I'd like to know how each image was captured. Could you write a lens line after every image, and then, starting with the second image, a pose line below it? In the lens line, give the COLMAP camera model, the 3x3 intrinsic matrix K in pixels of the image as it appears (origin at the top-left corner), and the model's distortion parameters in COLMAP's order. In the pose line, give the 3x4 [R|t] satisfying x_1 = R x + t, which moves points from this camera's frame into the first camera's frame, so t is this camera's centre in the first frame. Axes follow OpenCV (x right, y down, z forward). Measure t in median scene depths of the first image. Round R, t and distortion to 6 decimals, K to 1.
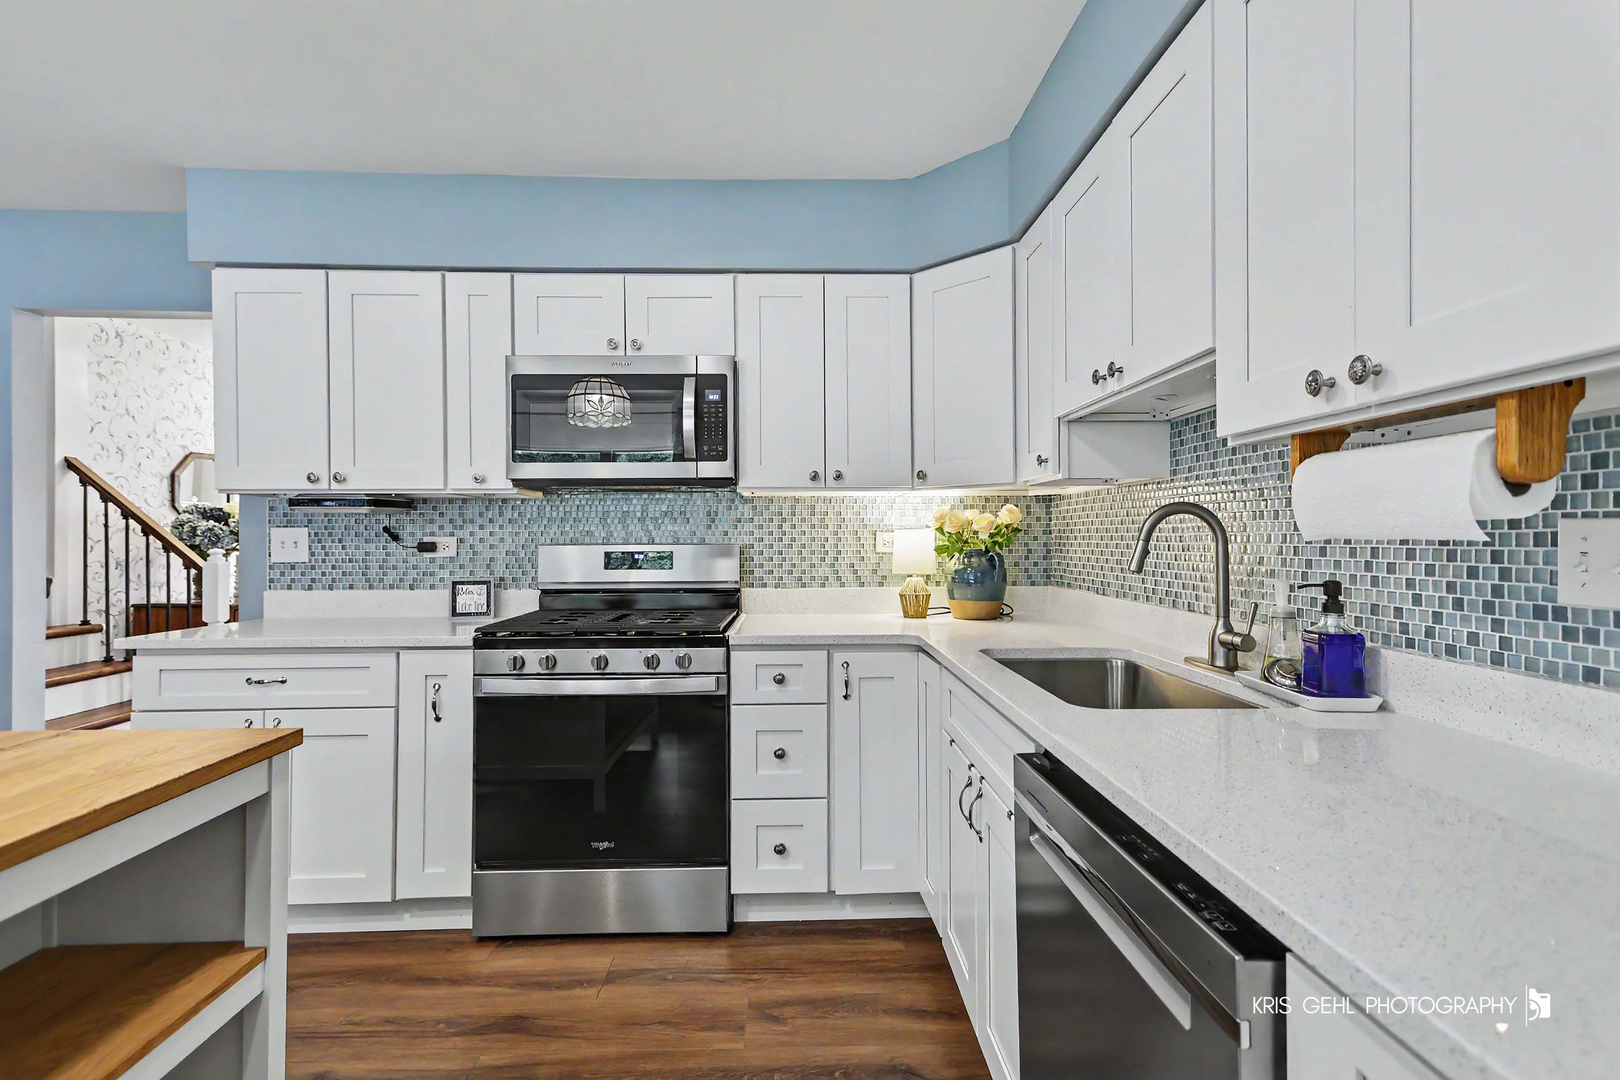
lens RADIAL K [[772.1, 0, 809.3], [0, 772.1, 533.6], [0, 0, 1]] dist [0.012940, 0.024651]
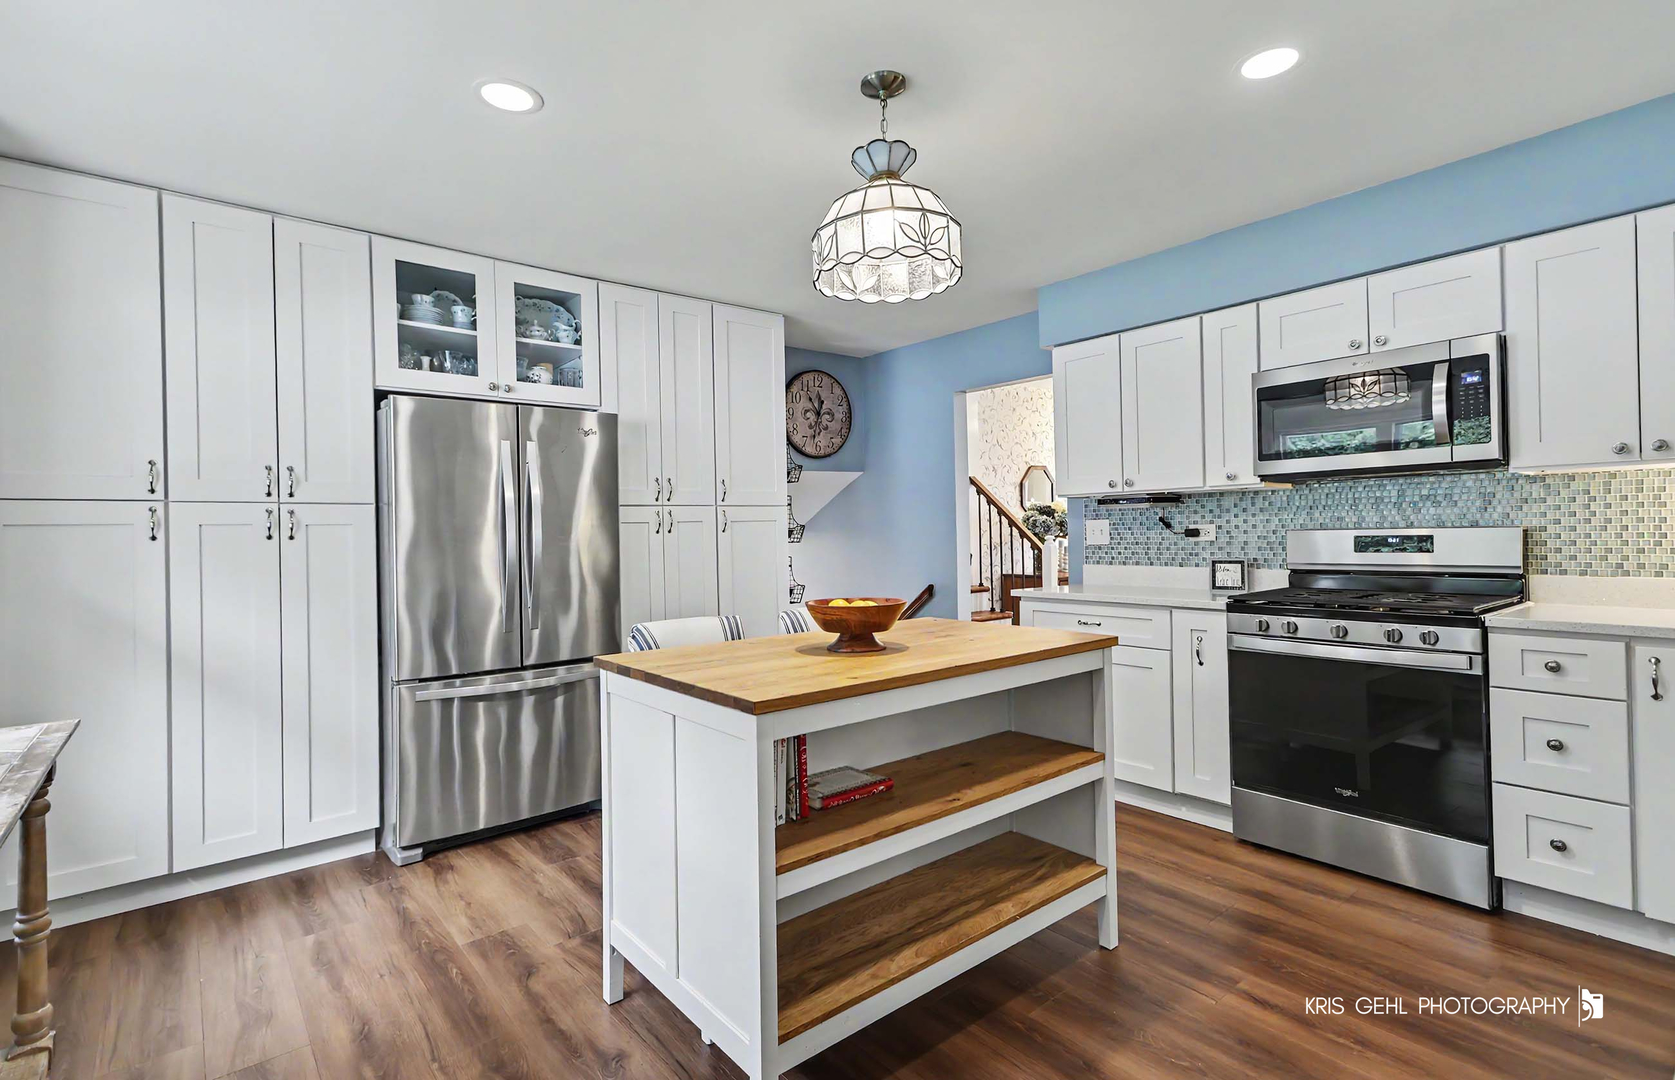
lens RADIAL K [[781.8, 0, 840.3], [0, 781.8, 533.5], [0, 0, 1]] dist [0.010714, 0.000115]
pose [[0.627790, -0.008155, -0.778340, 0.145181], [0.020761, 0.999765, 0.006270, -0.001430], [0.778106, -0.020096, 0.627811, -0.254859]]
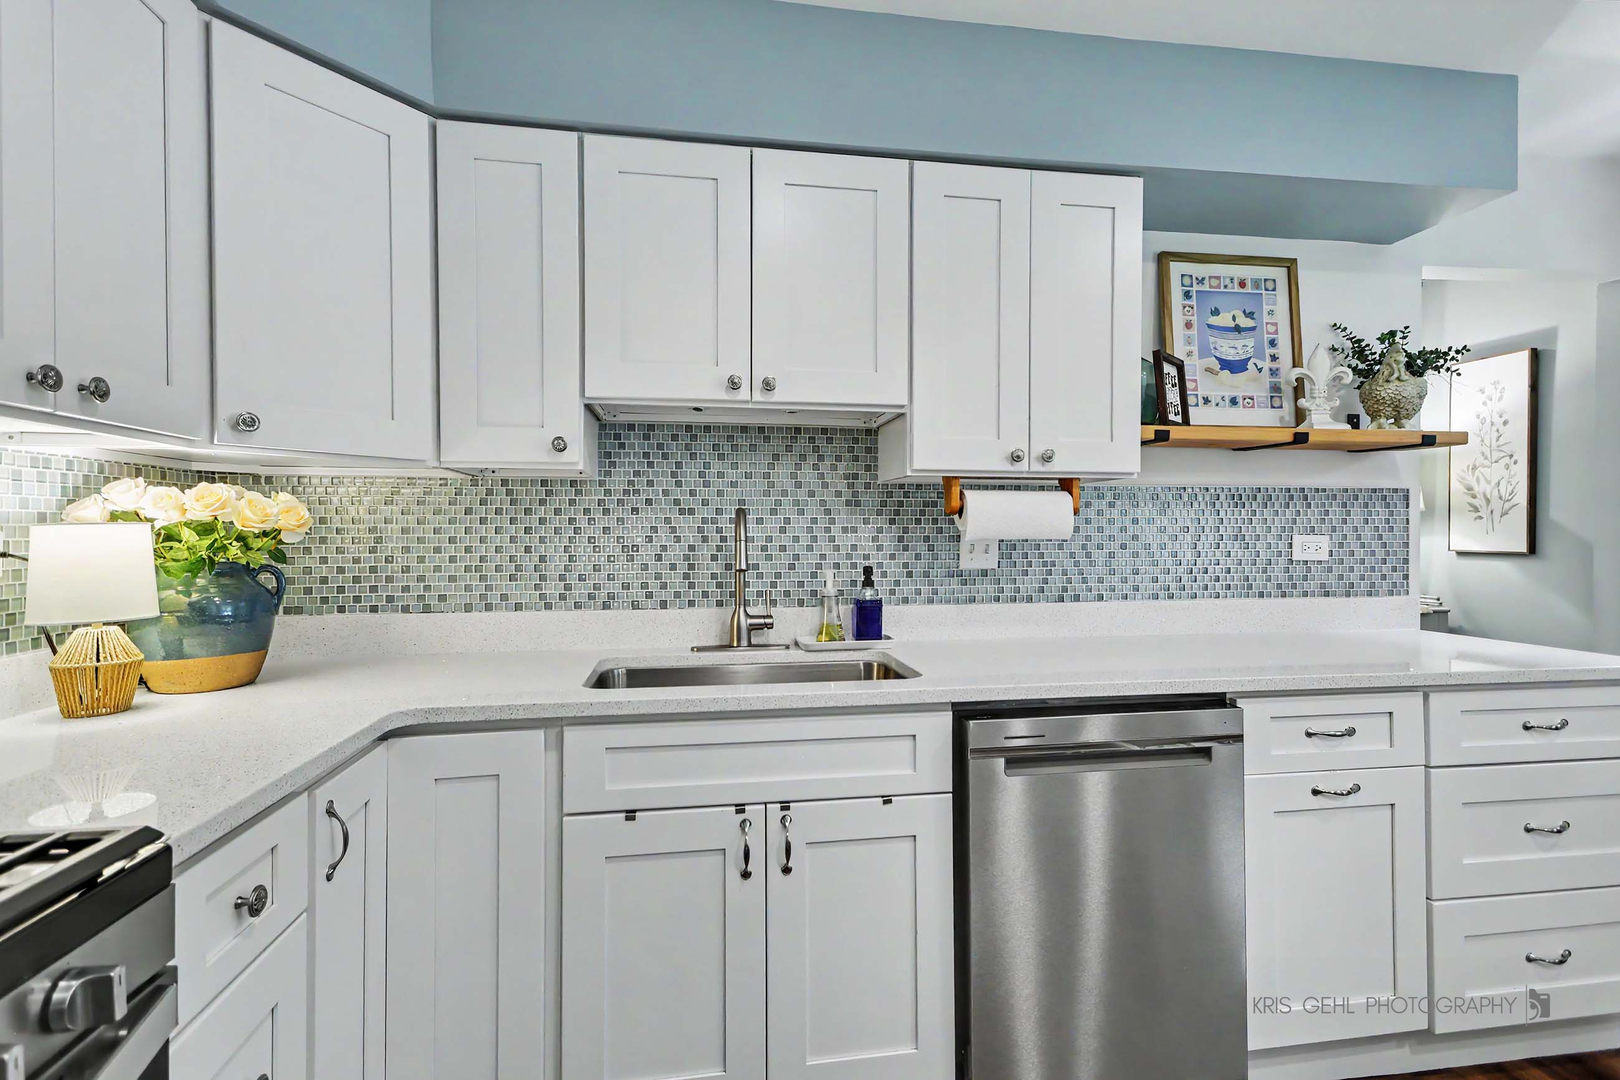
lens RADIAL K [[772.1, 0, 809.3], [0, 772.1, 533.6], [0, 0, 1]] dist [0.012940, 0.024651]
pose [[-0.148295, 0.002863, 0.988939, -0.264124], [-0.003750, 0.999987, -0.003457, 0.000371], [-0.988936, -0.004221, -0.148282, 0.426170]]
